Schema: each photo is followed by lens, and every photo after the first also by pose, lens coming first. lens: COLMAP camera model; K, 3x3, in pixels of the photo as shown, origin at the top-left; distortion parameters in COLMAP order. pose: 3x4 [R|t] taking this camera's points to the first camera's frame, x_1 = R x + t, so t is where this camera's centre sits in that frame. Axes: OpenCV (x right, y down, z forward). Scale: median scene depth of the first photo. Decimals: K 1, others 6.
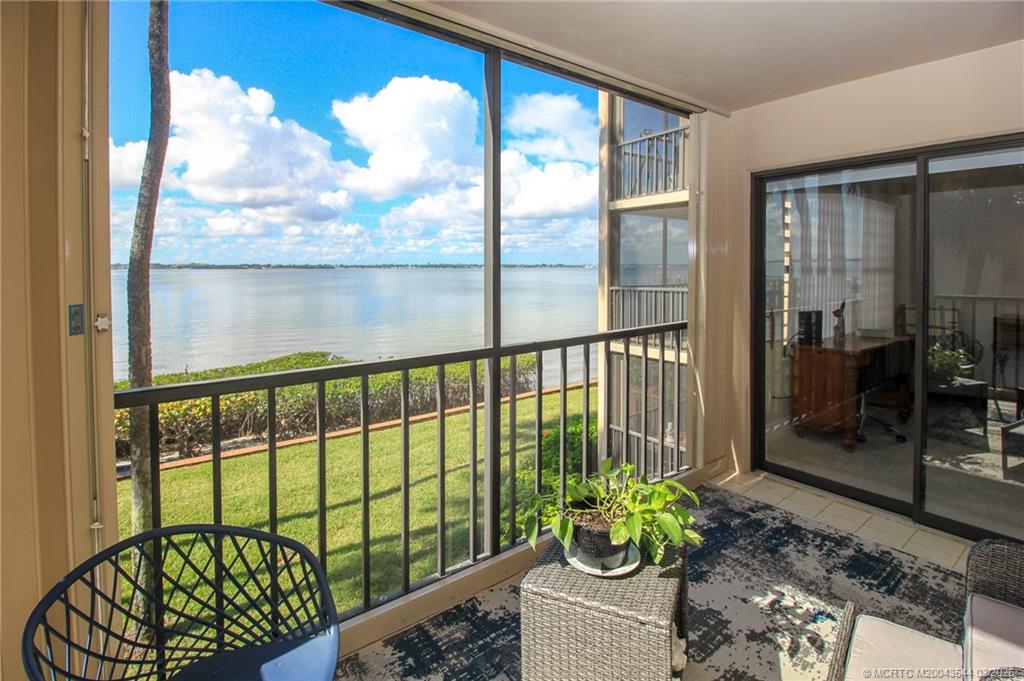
lens RADIAL K [[490.5, 0, 512.0], [0, 490.5, 340.5], [0, 0, 1]] dist [-0.000517, -0.000152]
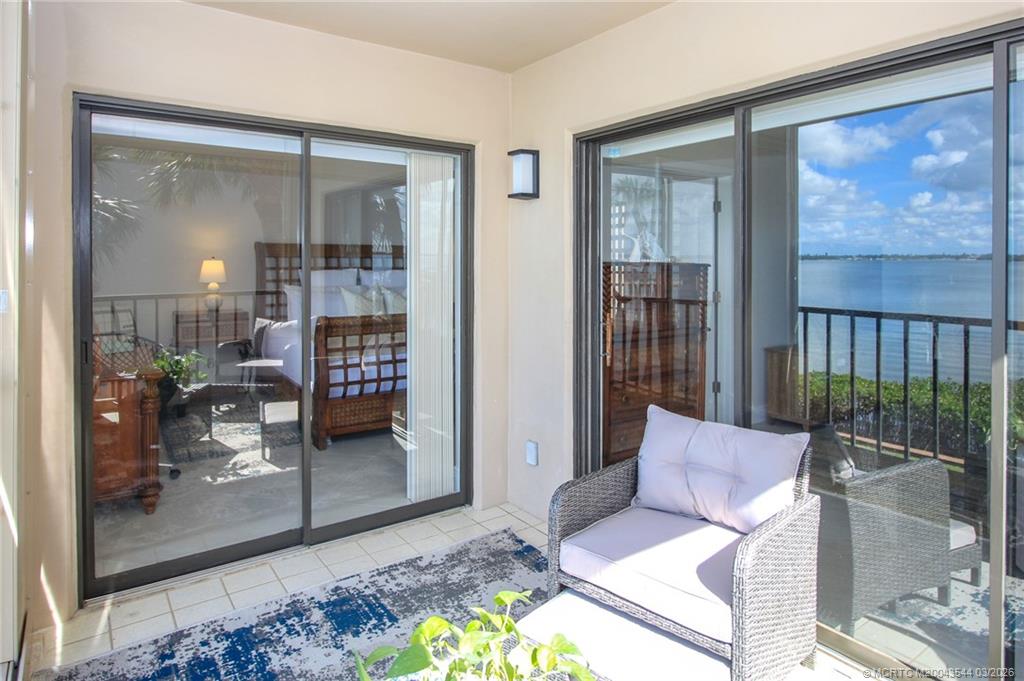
lens RADIAL K [[620.2, 0, 510.4], [0, 620.2, 329.1], [0, 0, 1]] dist [-0.002922, -0.000651]
pose [[0.050491, -0.114784, 0.992106, -0.239378], [0.154543, 0.982306, 0.105785, -0.081473], [-0.986695, 0.147982, 0.067337, 0.528261]]
